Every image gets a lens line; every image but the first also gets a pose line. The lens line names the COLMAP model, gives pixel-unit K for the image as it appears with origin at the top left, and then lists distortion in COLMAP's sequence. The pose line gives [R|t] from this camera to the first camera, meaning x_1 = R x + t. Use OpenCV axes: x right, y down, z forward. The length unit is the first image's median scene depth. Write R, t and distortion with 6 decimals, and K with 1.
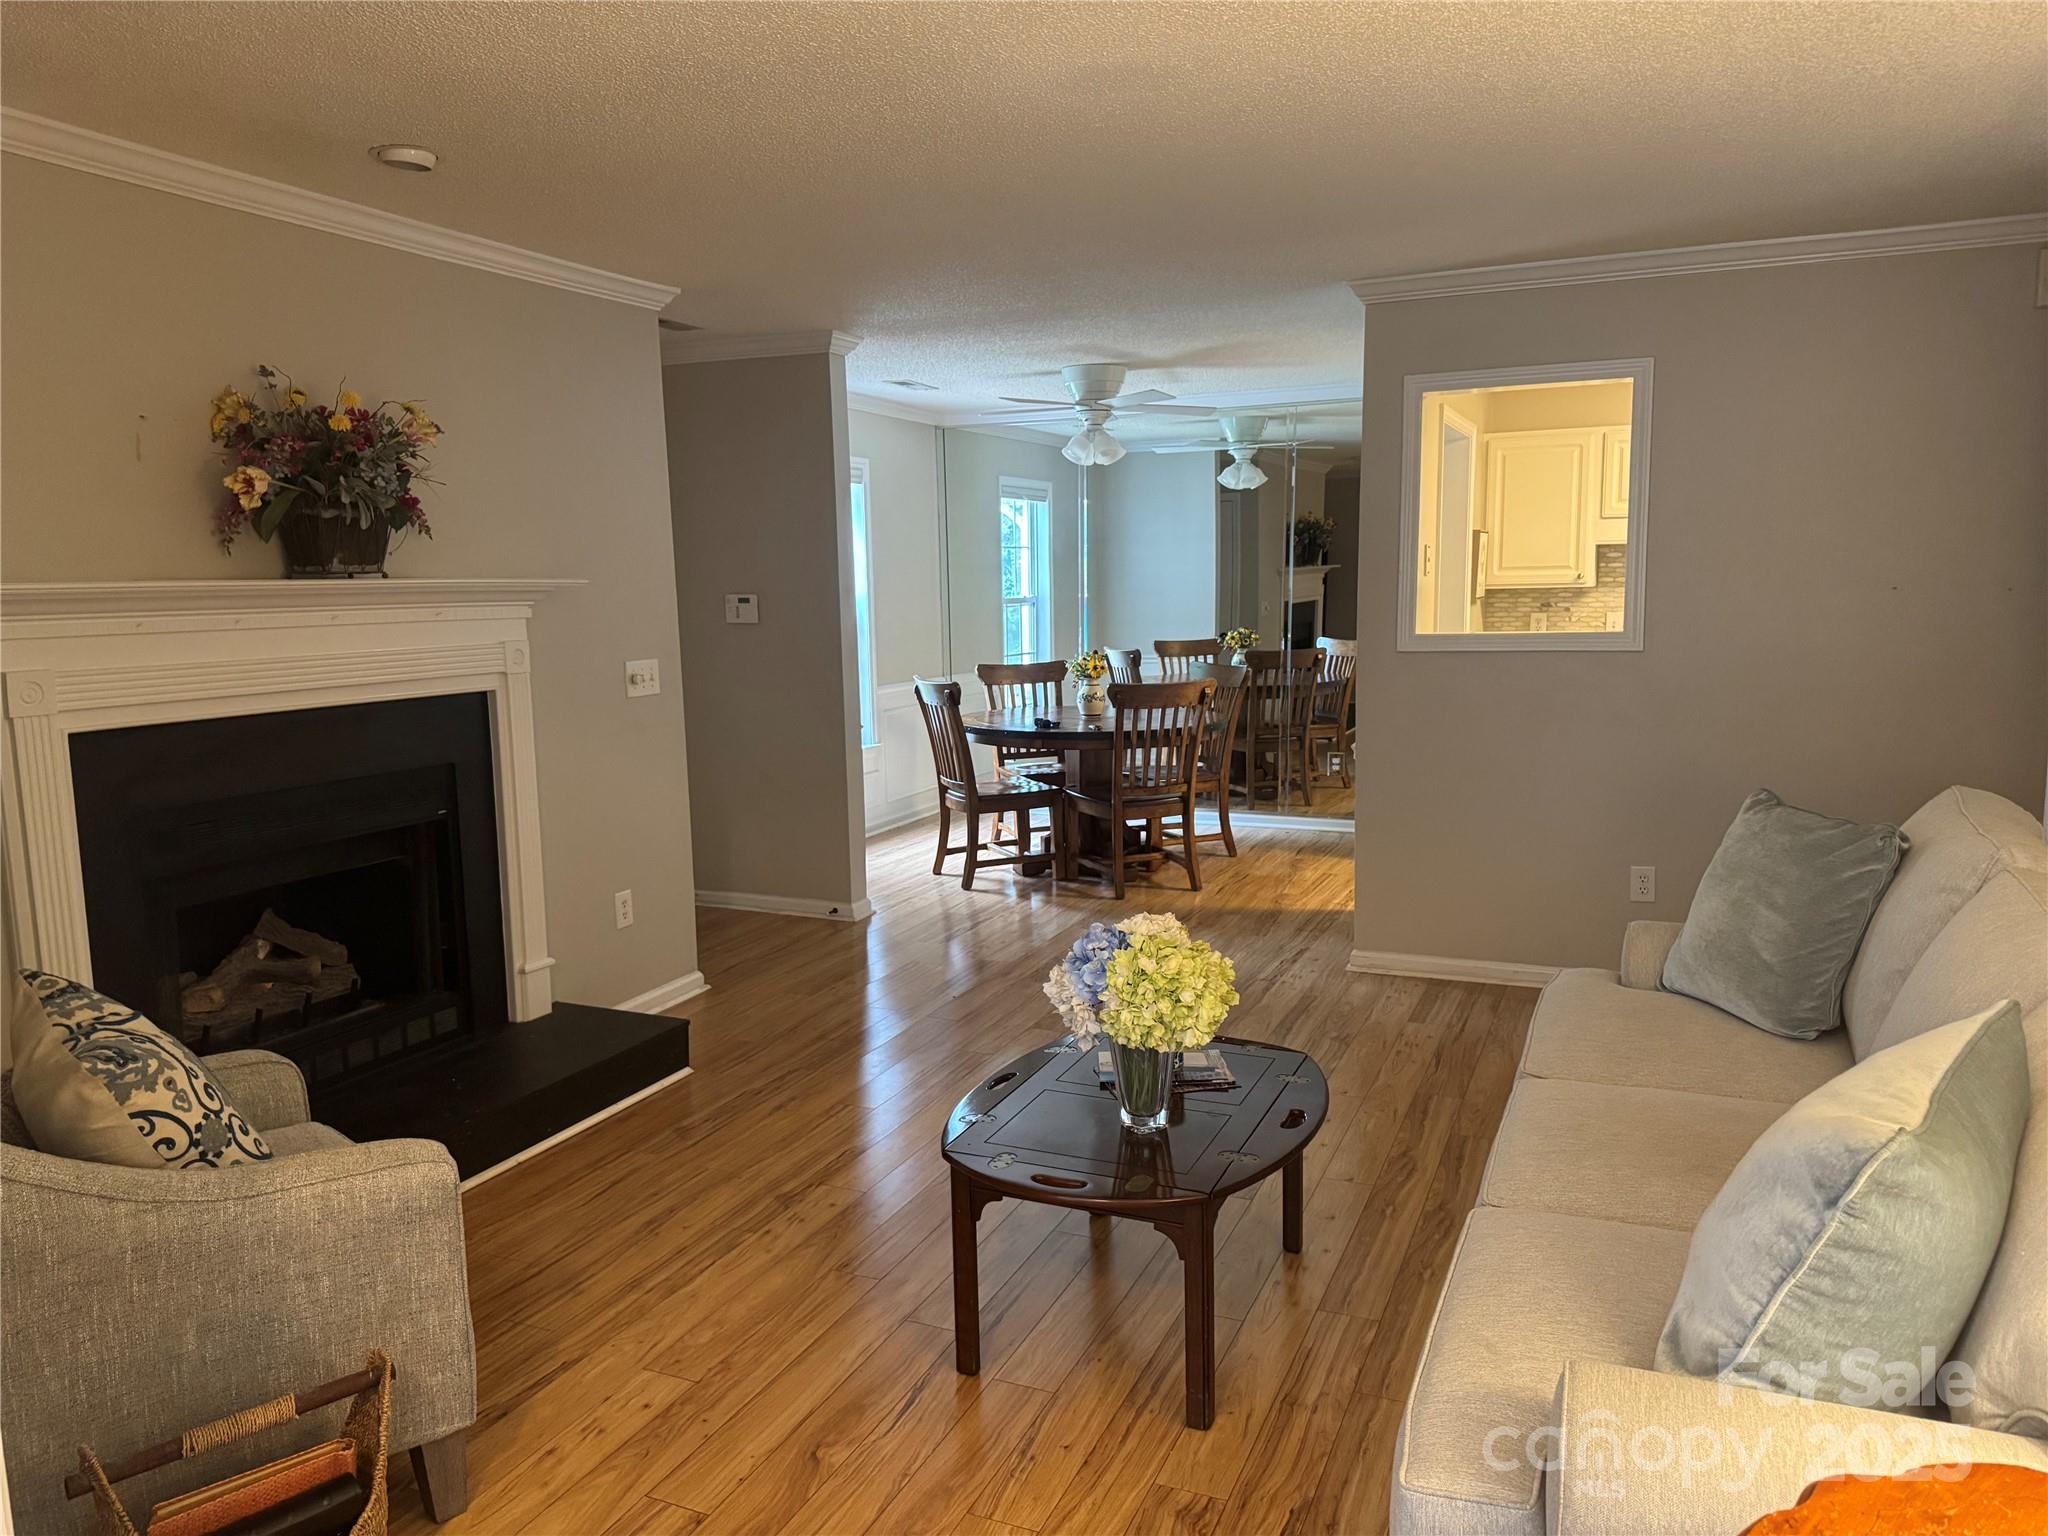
lens RADIAL K [[1431.3, 0, 998.2], [0, 1431.3, 781.5], [0, 0, 1]] dist [0.058675, -0.075540]
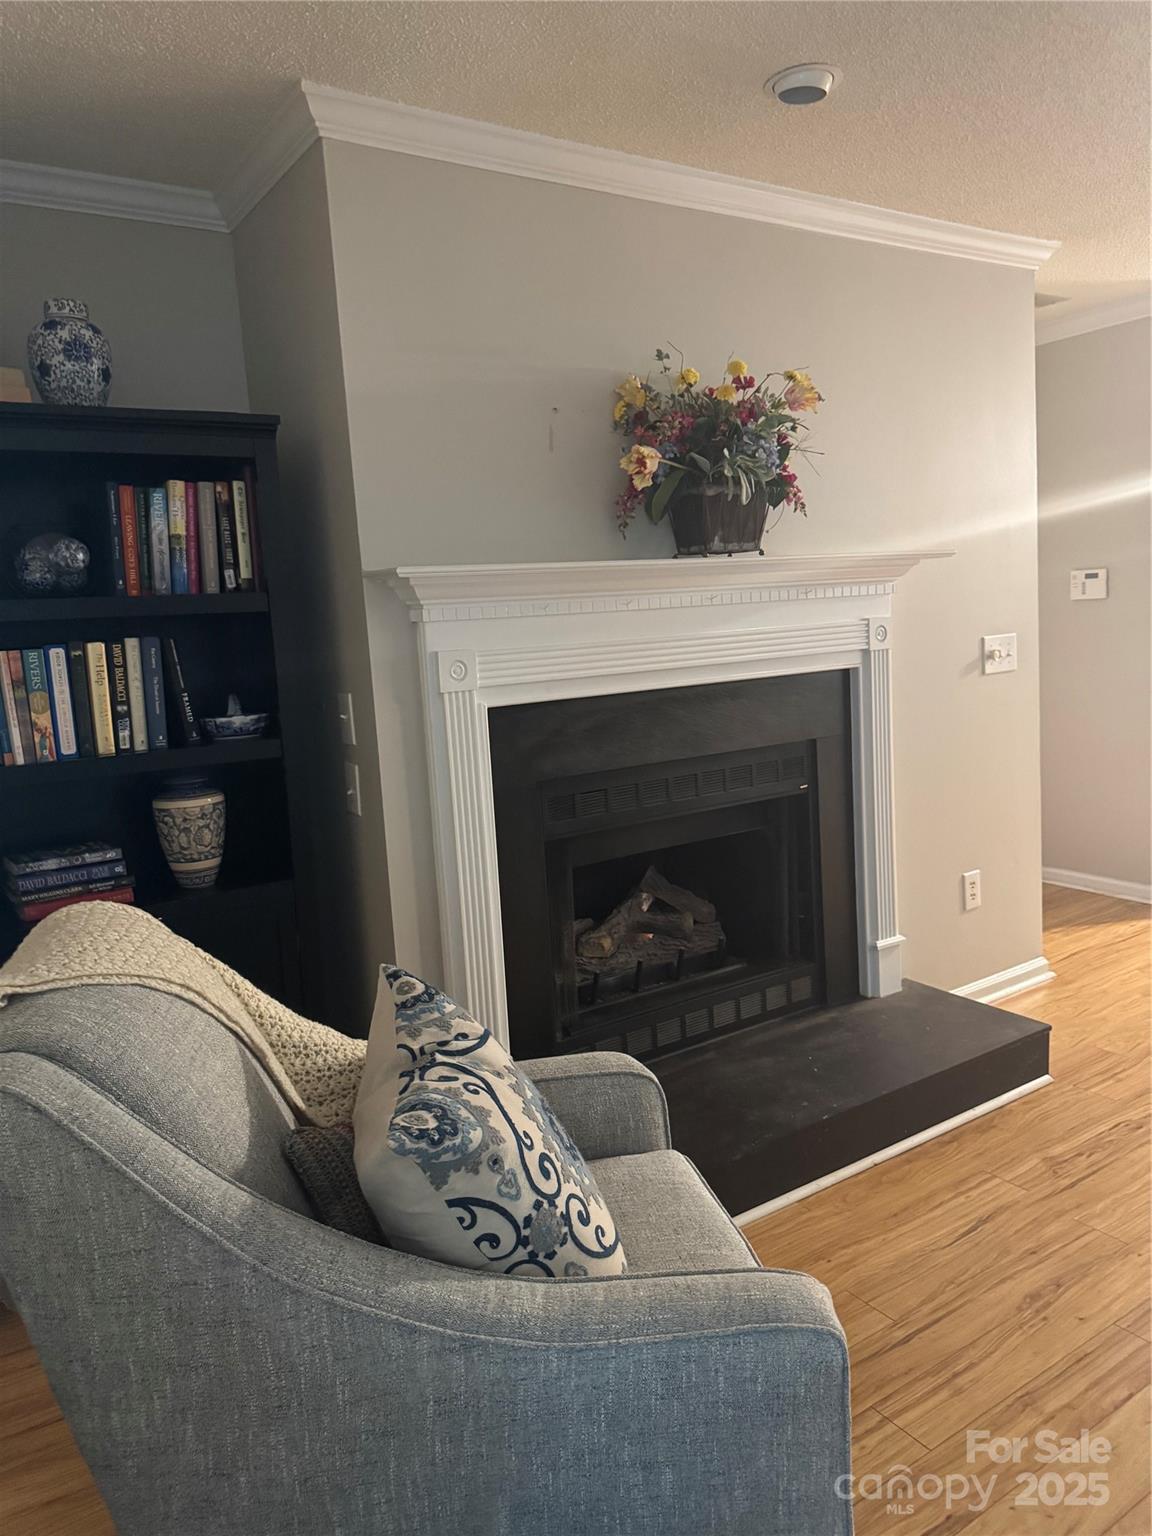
lens RADIAL K [[1073.5, 0, 578.9], [0, 1073.5, 759.1], [0, 0, 1]] dist [0.058675, -0.075540]
pose [[0.848762, 0.037091, -0.527473, -0.142336], [-0.029391, 0.999304, 0.022976, -0.013503], [0.527958, -0.003998, 0.849261, 0.319881]]
